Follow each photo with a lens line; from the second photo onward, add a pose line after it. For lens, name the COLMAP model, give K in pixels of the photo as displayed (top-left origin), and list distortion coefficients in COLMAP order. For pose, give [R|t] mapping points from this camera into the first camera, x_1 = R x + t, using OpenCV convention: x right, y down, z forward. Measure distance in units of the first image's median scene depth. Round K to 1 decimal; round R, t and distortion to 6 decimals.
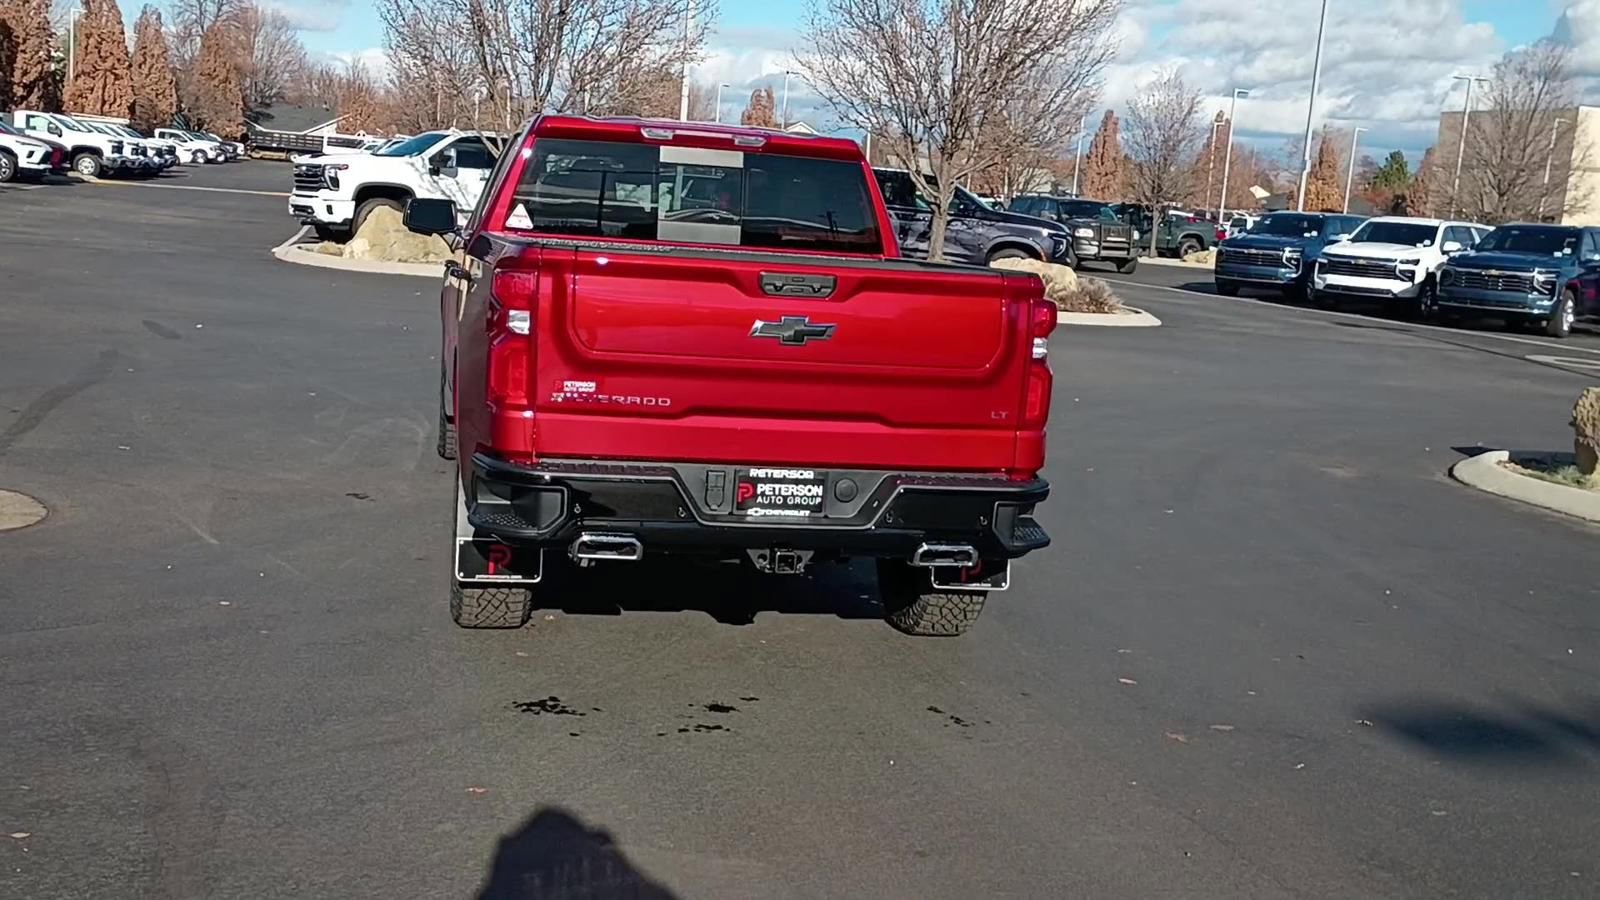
lens RADIAL K [[1713.2, 0, 800.0], [0, 1713.2, 450.0], [0, 0, 1]] dist [0.041779, -0.013141]
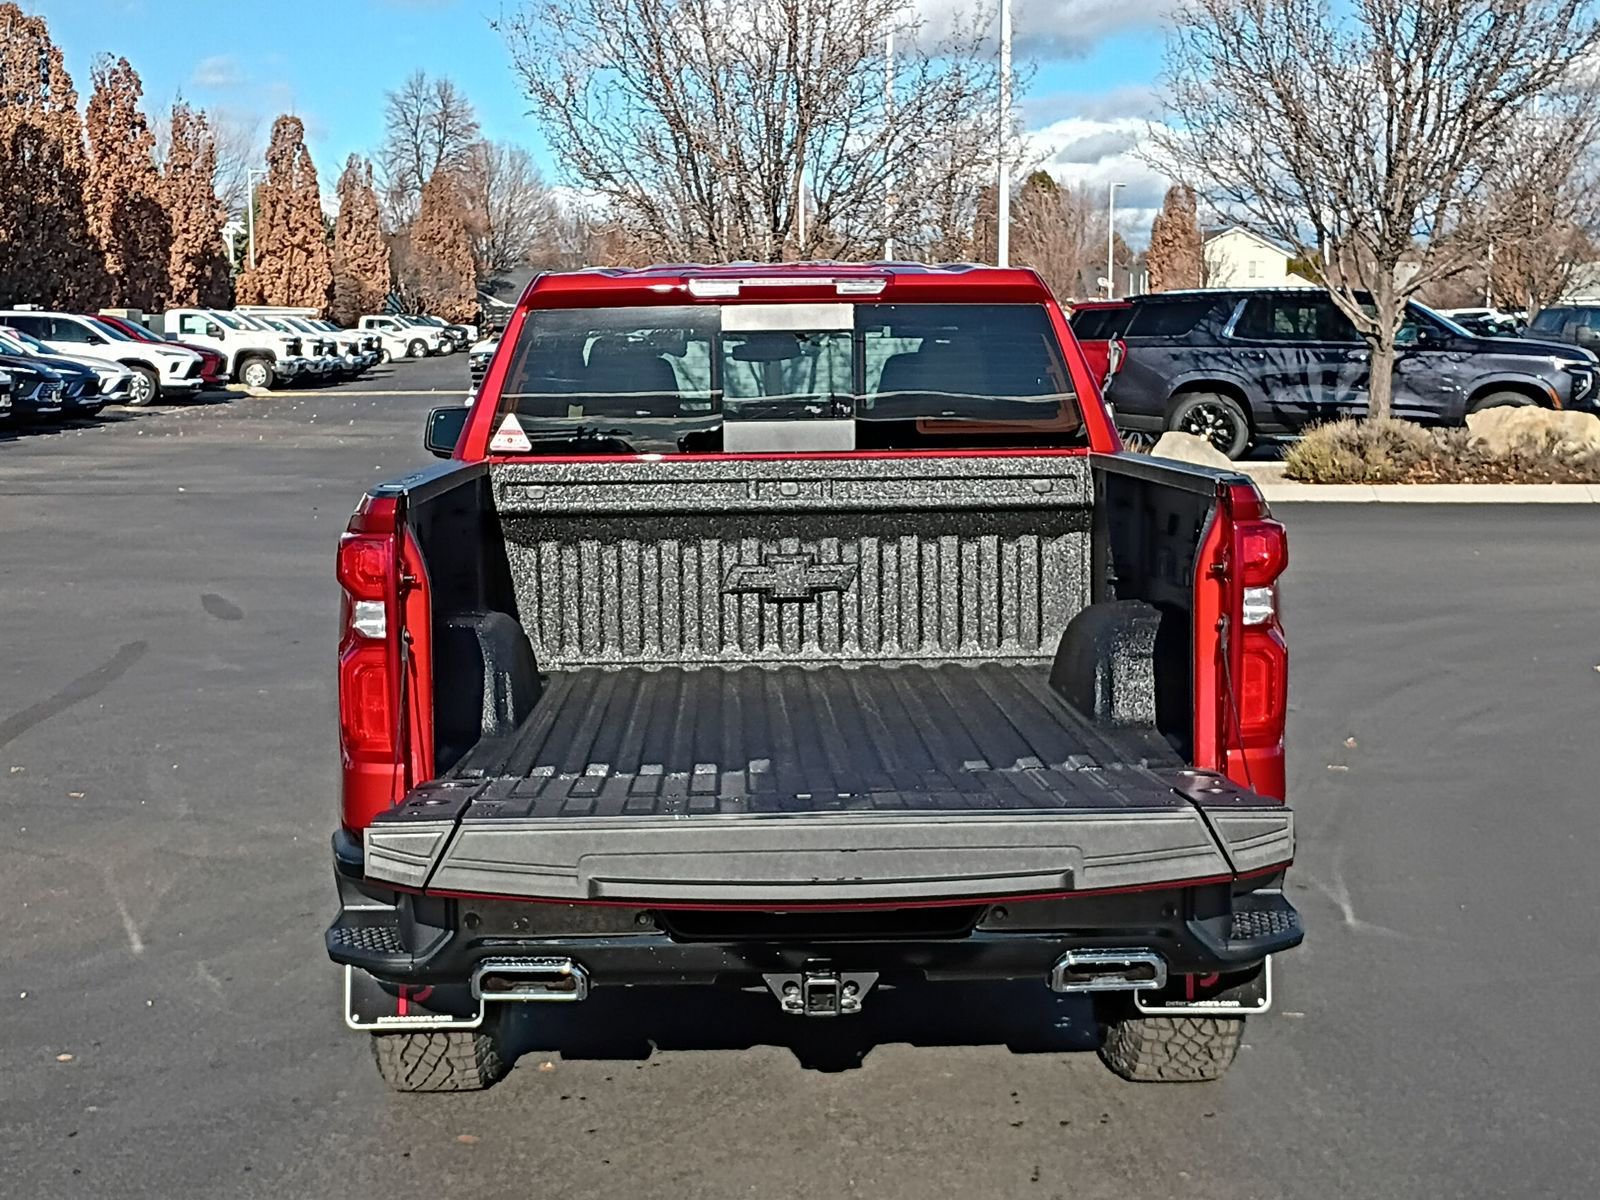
lens RADIAL K [[2407.5, 0, 775.7], [0, 2407.5, 599.2], [0, 0, 1]] dist [0.036859, -0.036739]
pose [[0.977227, -0.059967, -0.203548, 0.064303], [0.050982, 0.997492, -0.049107, -0.013100], [0.205983, 0.037612, 0.977833, 0.073659]]
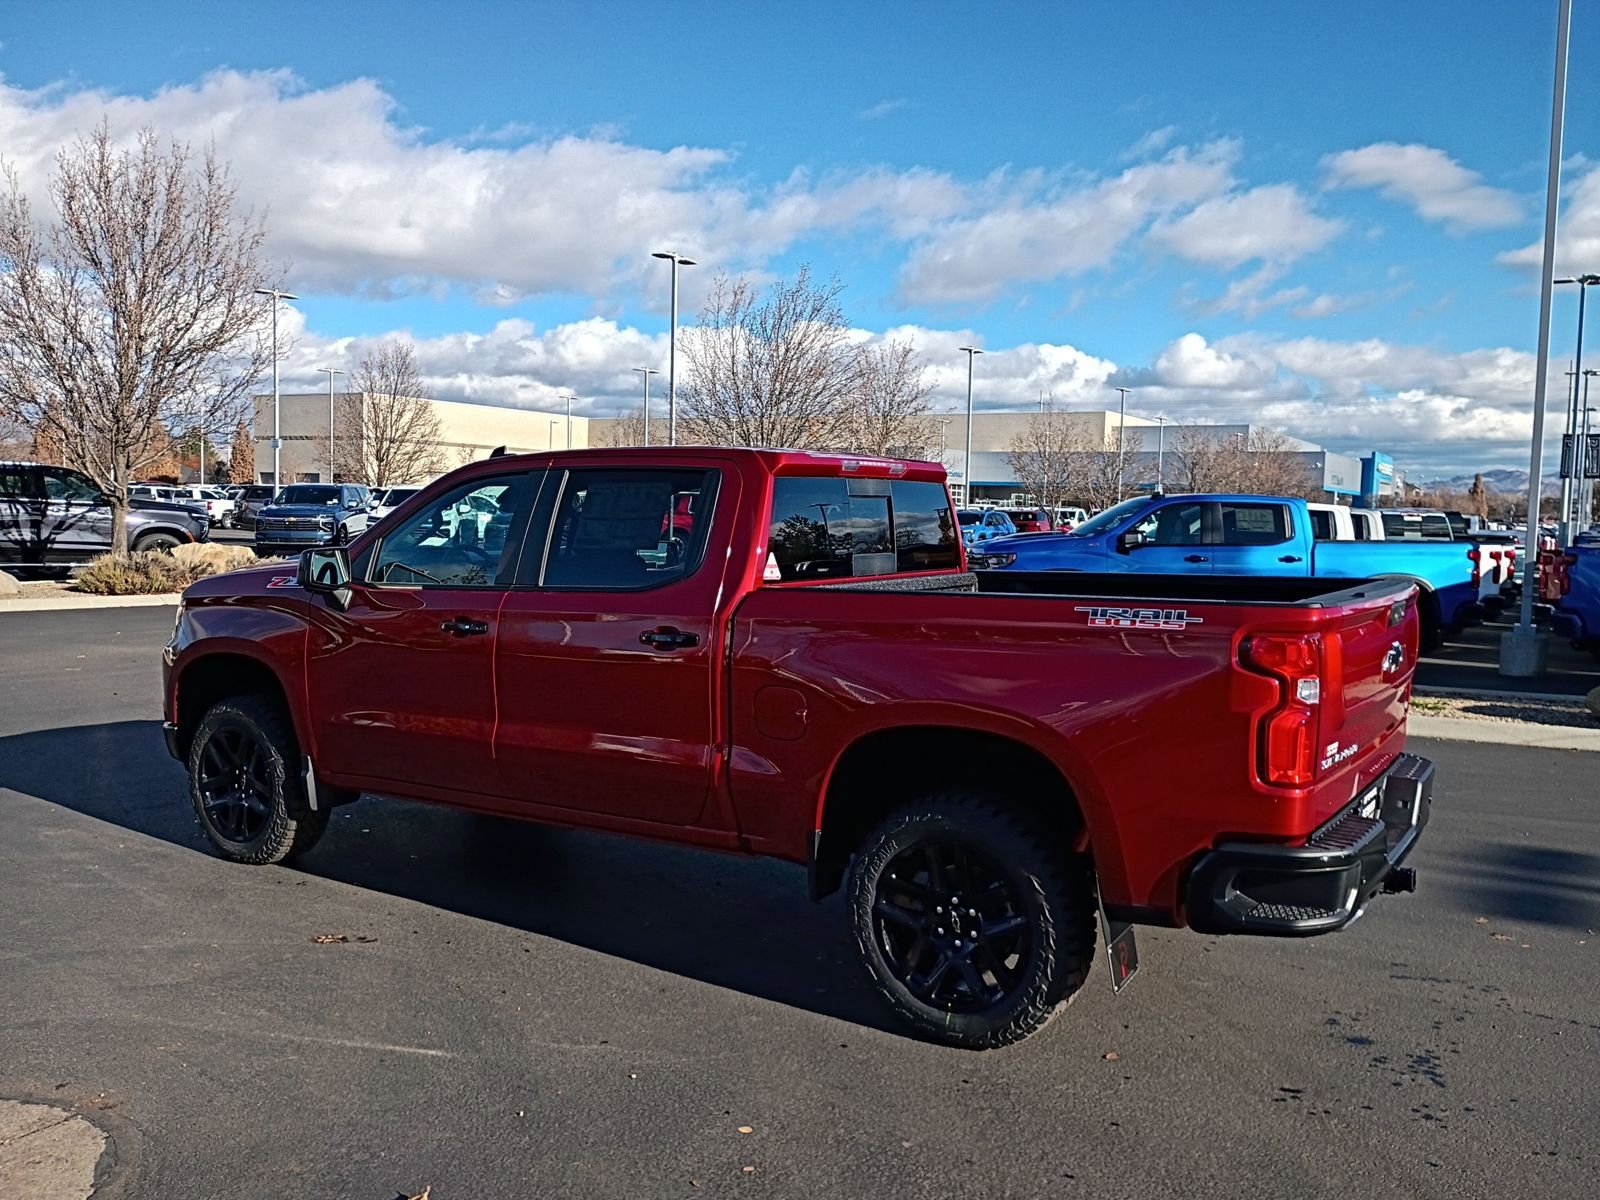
lens RADIAL K [[1344.7, 0, 800.0], [0, 1344.7, 600.0], [0, 0, 1]] dist [0.031179, -0.015946]
pose [[0.702769, -0.110619, 0.702765, -0.347847], [0.138823, 0.990171, 0.017034, -0.070675], [-0.697742, 0.085589, 0.711218, 0.275802]]
